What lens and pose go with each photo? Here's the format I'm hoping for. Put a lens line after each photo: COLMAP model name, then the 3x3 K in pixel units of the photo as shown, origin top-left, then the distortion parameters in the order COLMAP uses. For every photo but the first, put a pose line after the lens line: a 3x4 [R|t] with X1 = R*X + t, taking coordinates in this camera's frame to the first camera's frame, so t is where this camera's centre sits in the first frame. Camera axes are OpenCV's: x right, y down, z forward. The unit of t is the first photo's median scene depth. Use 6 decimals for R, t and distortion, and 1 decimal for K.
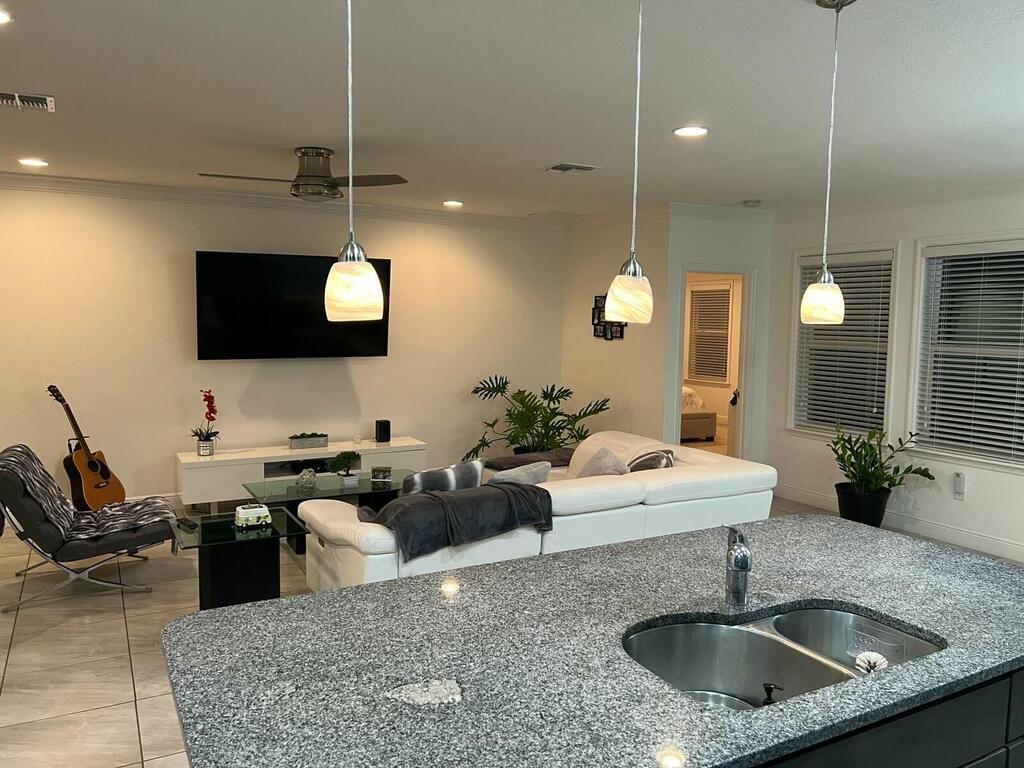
lens RADIAL K [[770.8, 0, 511.0], [0, 770.8, 385.2], [0, 0, 1]] dist [0.043361, -0.012301]
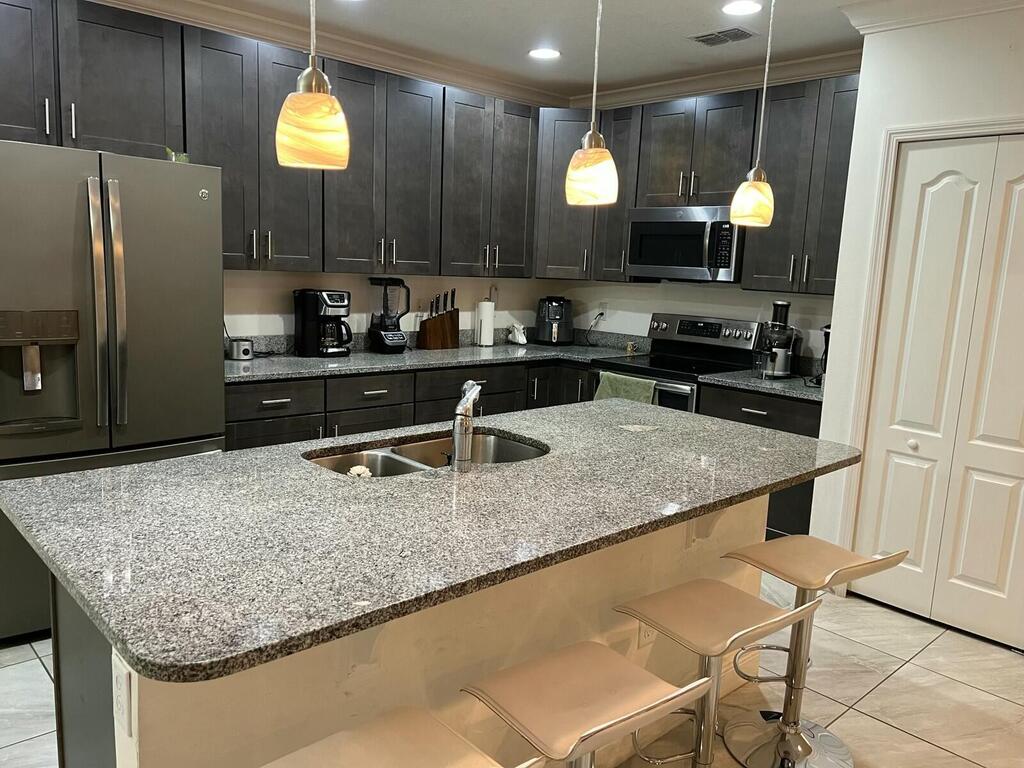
lens RADIAL K [[770.8, 0, 507.6], [0, 770.8, 386.4], [0, 0, 1]] dist [0.043361, -0.012301]
pose [[-0.968333, -0.021483, -0.248737, 0.442645], [-0.084624, 0.965556, 0.246050, -0.083739], [0.234884, 0.259307, -0.936797, 1.772000]]
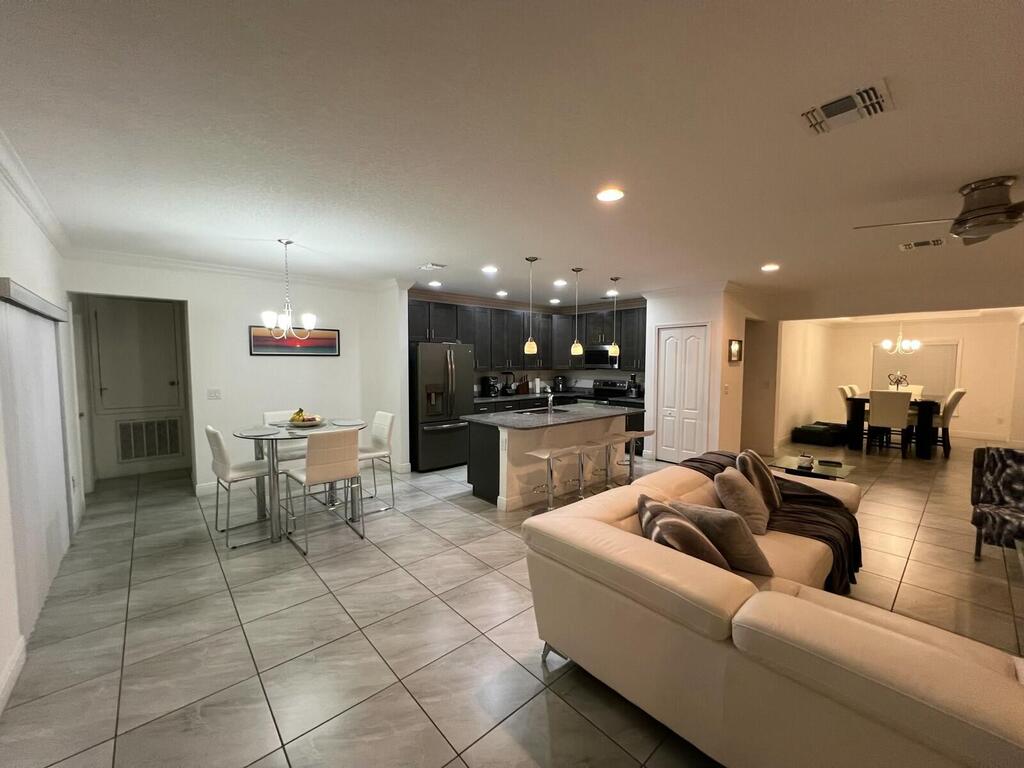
lens RADIAL K [[408.9, 0, 513.9], [0, 408.9, 380.5], [0, 0, 1]] dist [0.002045, 0.000185]
pose [[-0.973508, -0.009786, -0.228442, 0.925867], [-0.041842, 0.989838, 0.135907, -0.209213], [0.224790, 0.141865, -0.964025, 2.886052]]
